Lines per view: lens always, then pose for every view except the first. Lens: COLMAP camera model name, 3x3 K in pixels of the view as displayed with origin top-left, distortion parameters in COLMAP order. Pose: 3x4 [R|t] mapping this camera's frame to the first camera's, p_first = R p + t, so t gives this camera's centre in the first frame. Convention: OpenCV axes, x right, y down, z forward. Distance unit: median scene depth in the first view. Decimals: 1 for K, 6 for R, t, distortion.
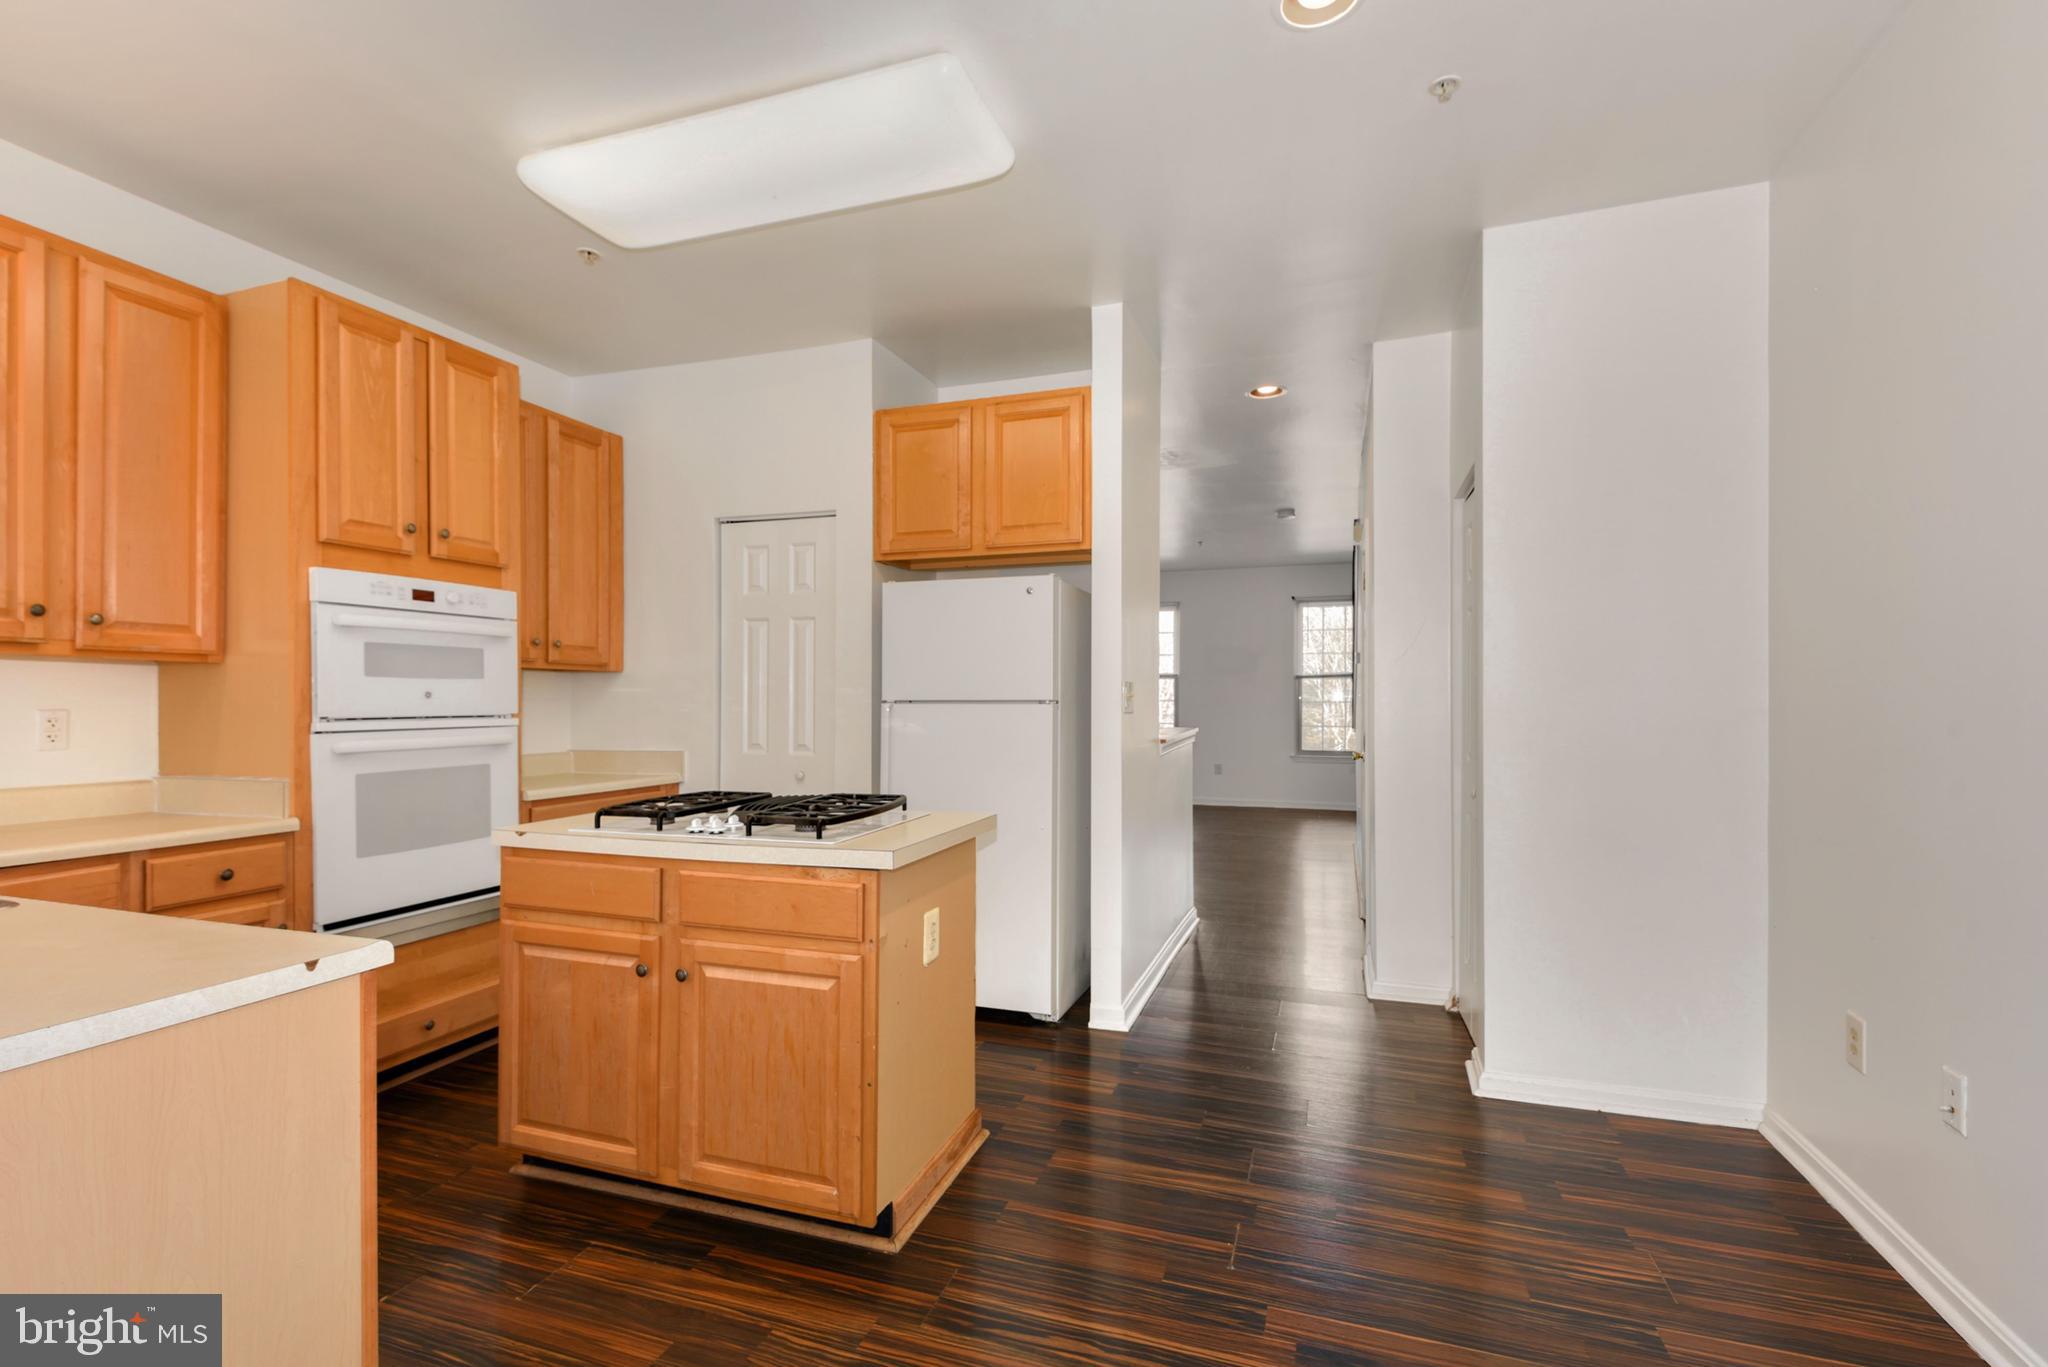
lens RADIAL K [[966.4, 0, 1022.0], [0, 966.4, 692.3], [0, 0, 1]] dist [0.002715, 0.000267]
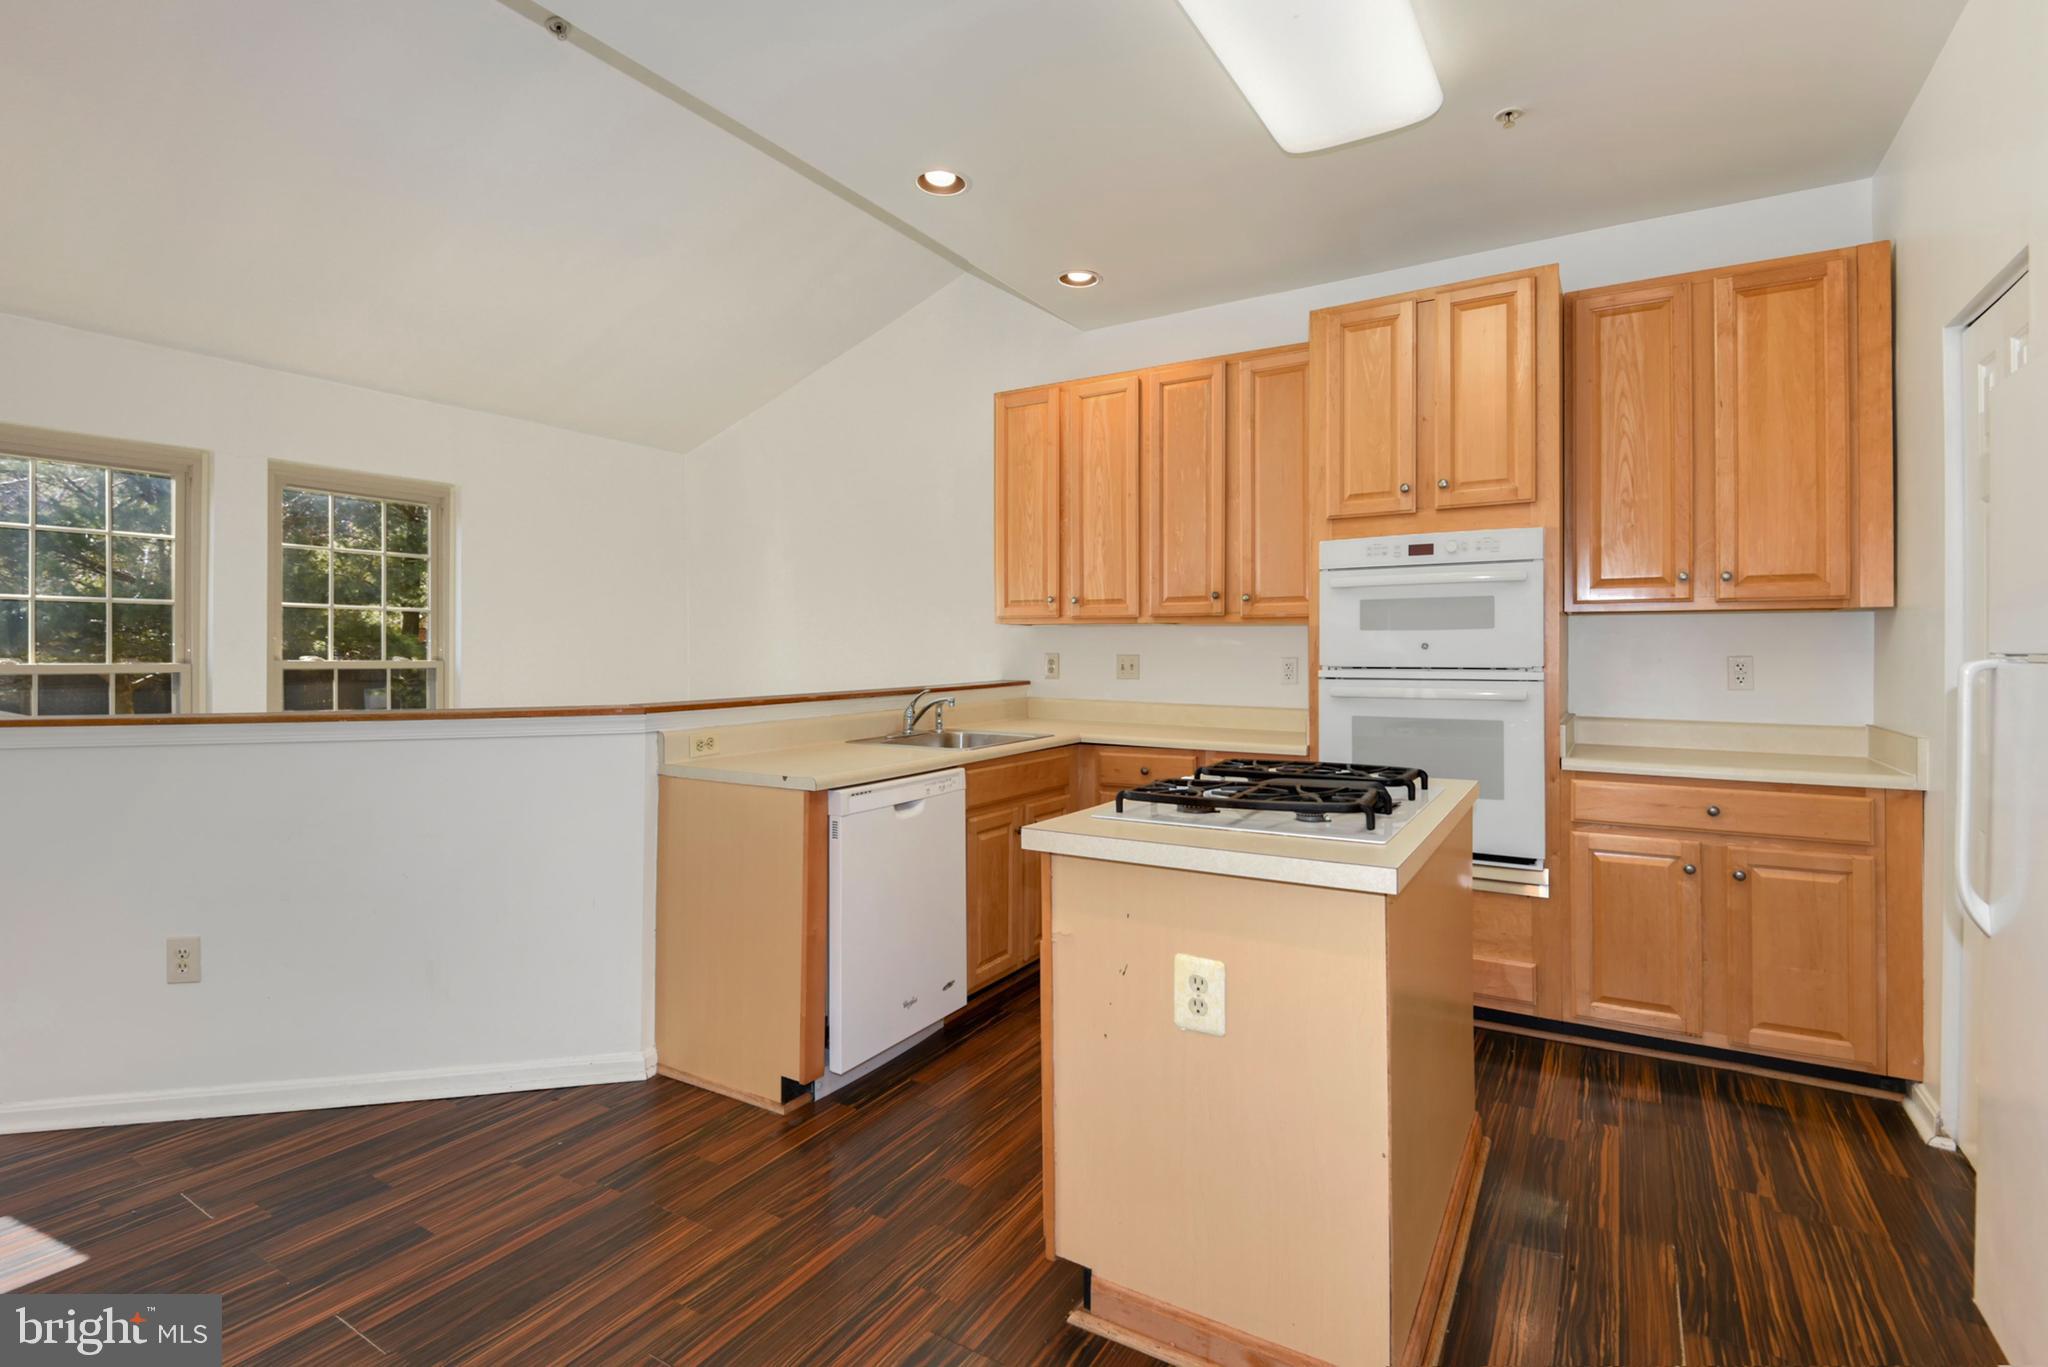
lens RADIAL K [[966.4, 0, 1015.0], [0, 966.4, 662.1], [0, 0, 1]] dist [0.002715, 0.000267]
pose [[-0.229957, 0.004687, -0.973190, 0.496005], [0.002746, 0.999988, 0.004167, 0.014641], [0.973197, -0.001714, -0.229967, 0.840082]]
